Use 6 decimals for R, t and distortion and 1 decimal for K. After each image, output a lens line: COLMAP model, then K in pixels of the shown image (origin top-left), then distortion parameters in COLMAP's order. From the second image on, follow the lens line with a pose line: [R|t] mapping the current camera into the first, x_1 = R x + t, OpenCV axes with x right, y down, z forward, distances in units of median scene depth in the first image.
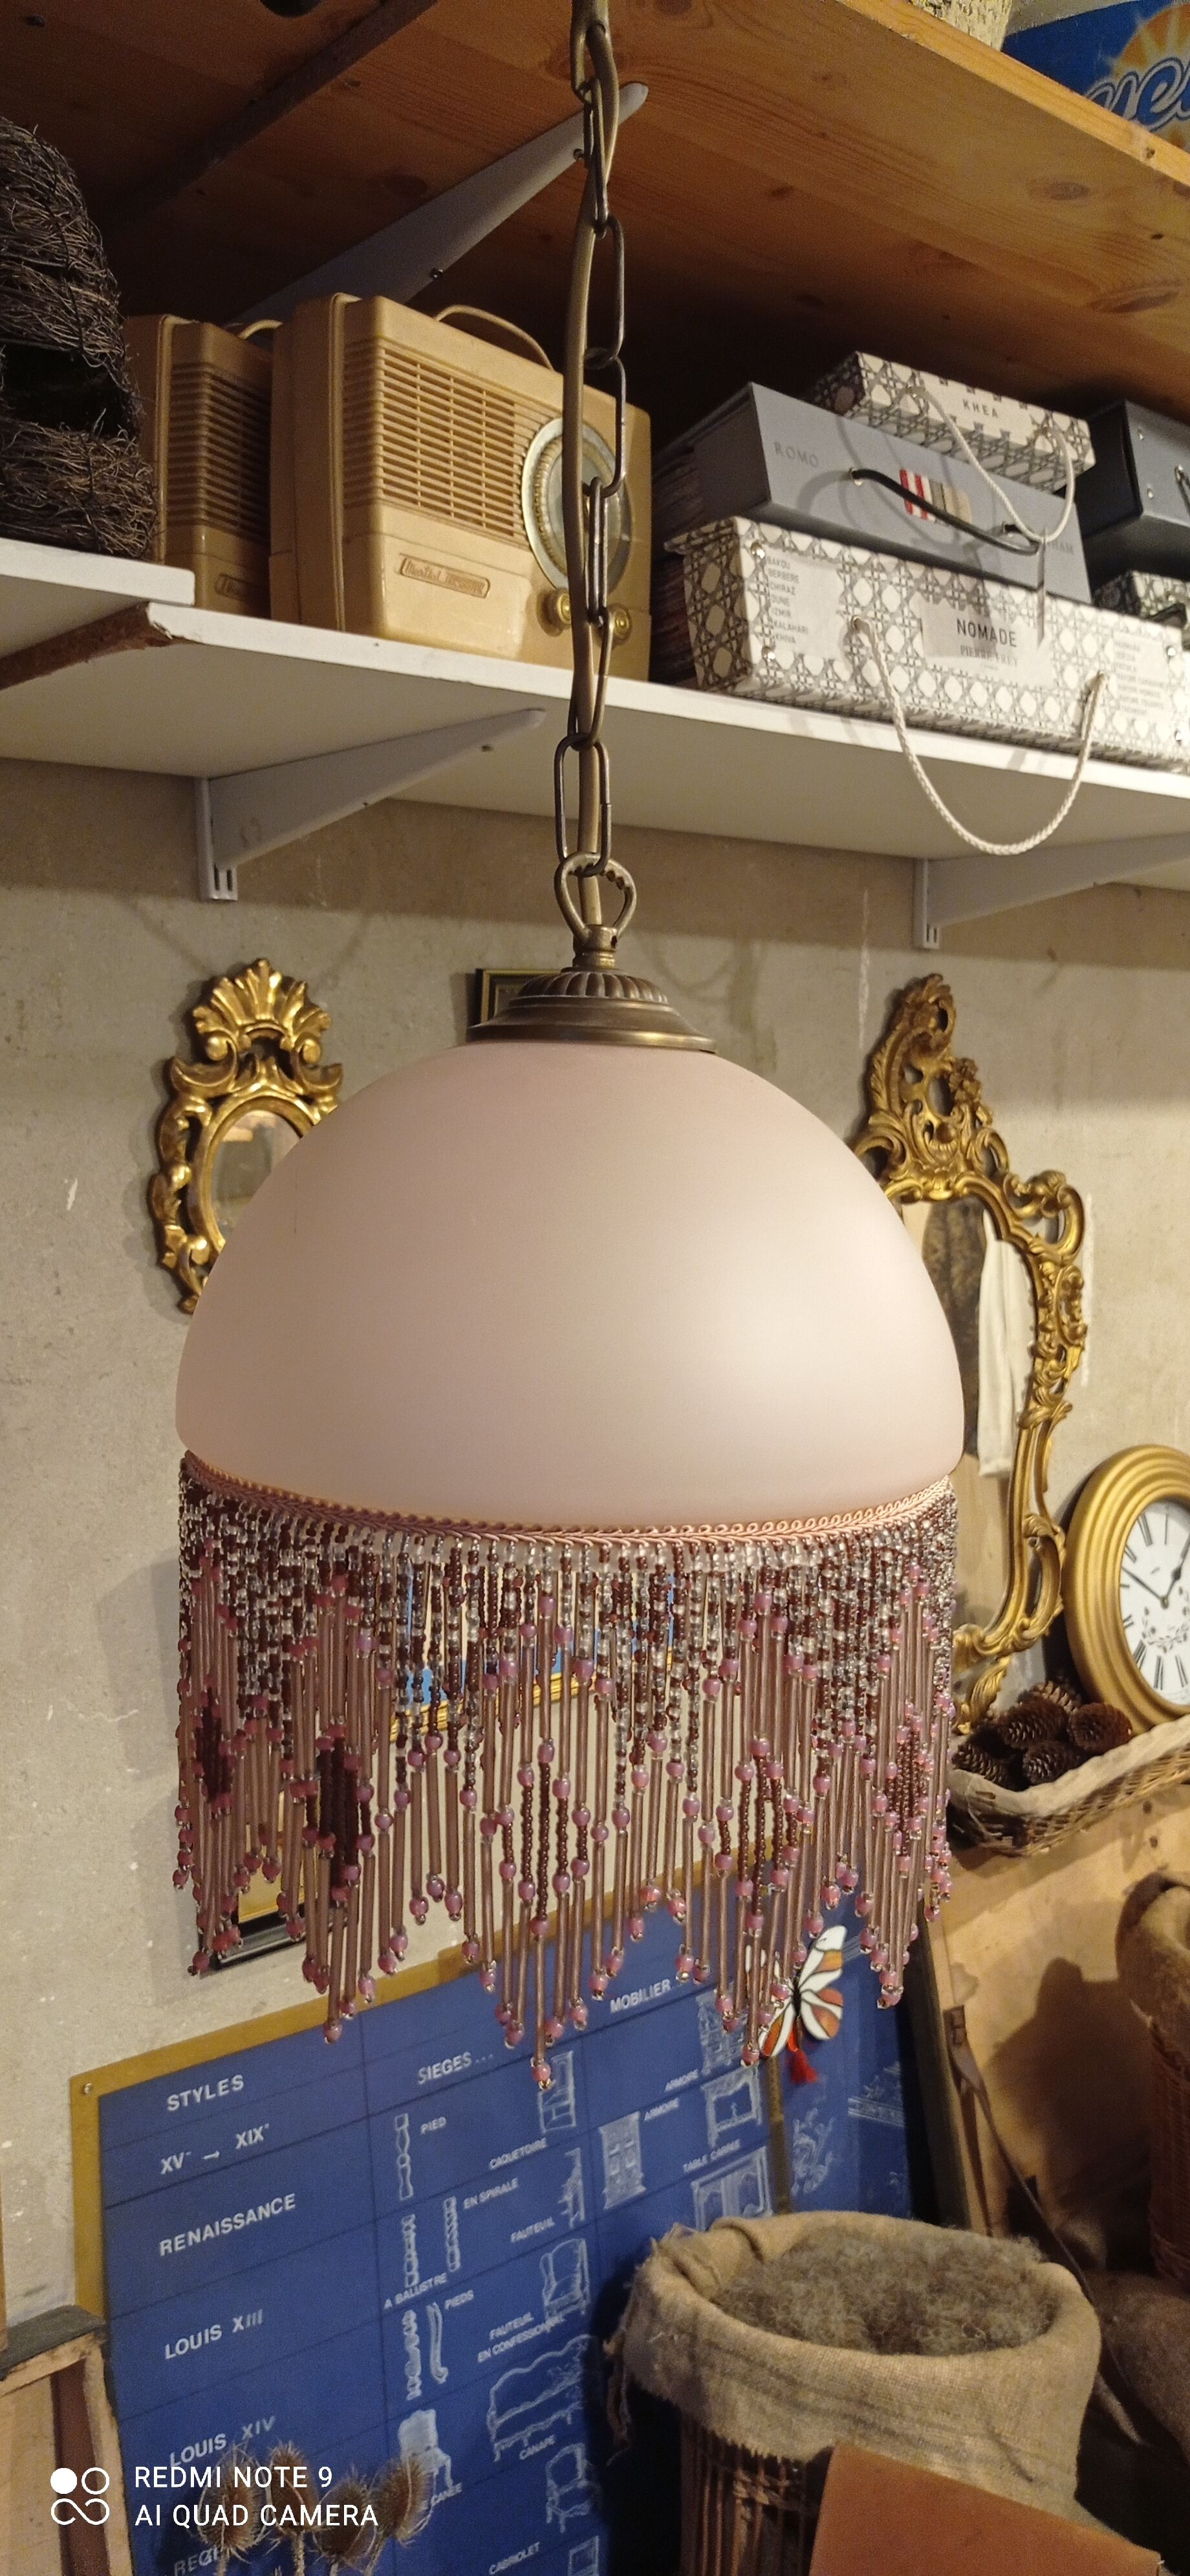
lens RADIAL K [[1967.3, 0, 595.0], [0, 1967.3, 1288.0], [0, 0, 1]] dist [0.040740, -0.003829]
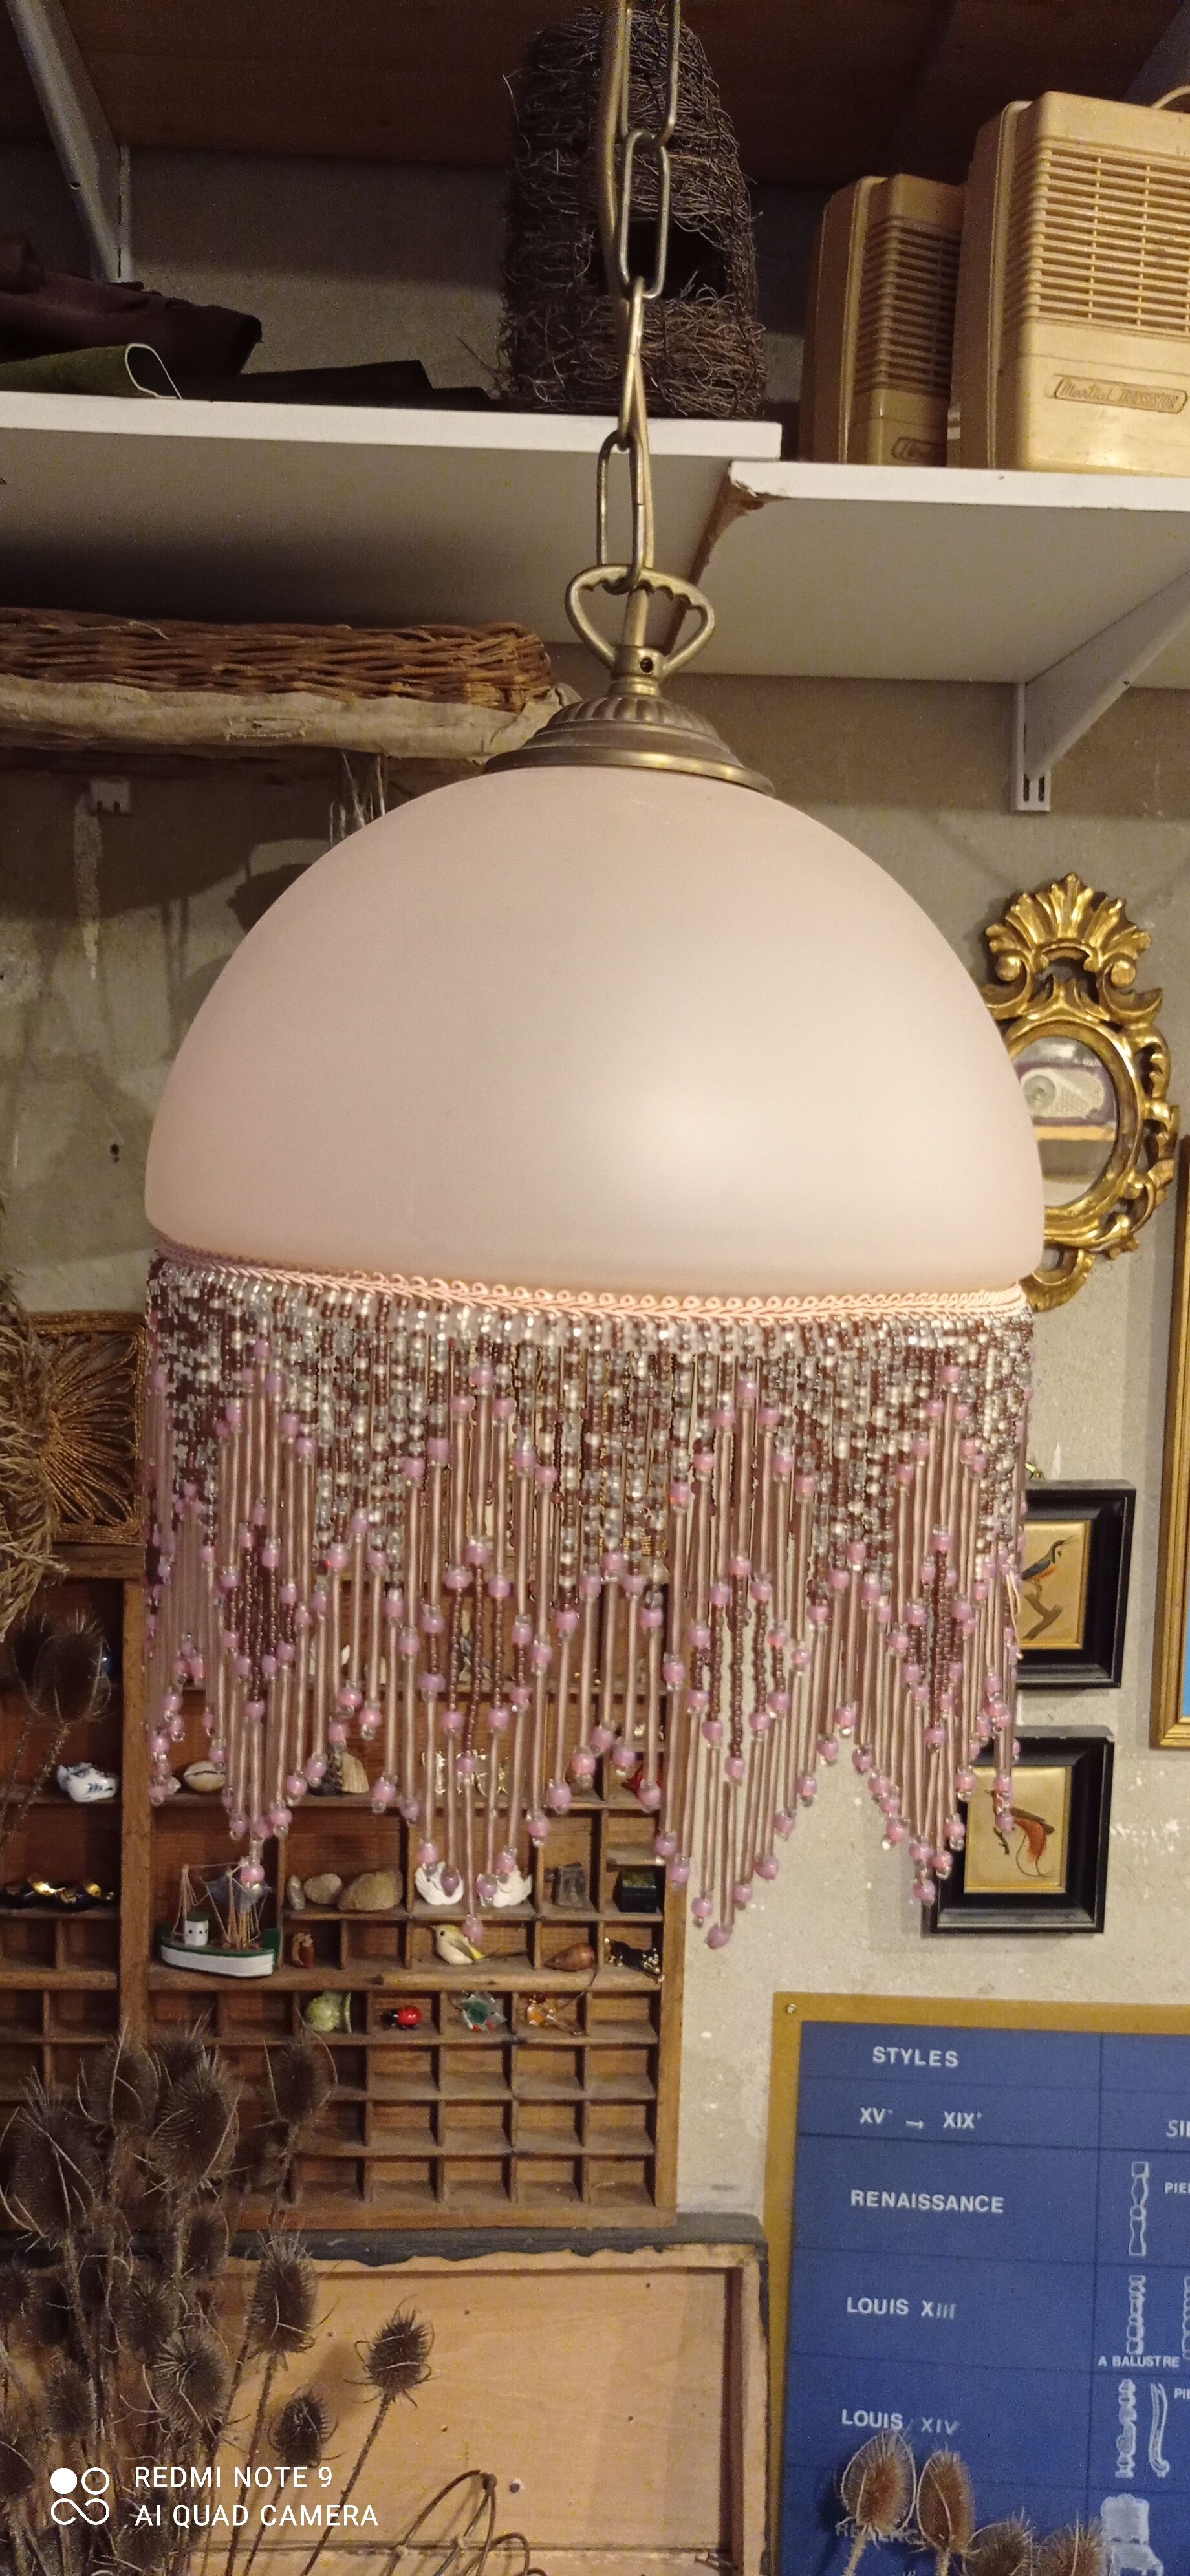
lens RADIAL K [[1979.6, 0, 595.0], [0, 1979.6, 1288.0], [0, 0, 1]] dist [0.037238, -0.009806]
pose [[0.803180, 0.084032, -0.589780, 0.223631], [-0.093541, 0.995511, 0.014454, 0.036528], [0.588347, 0.043559, 0.807435, 0.116626]]
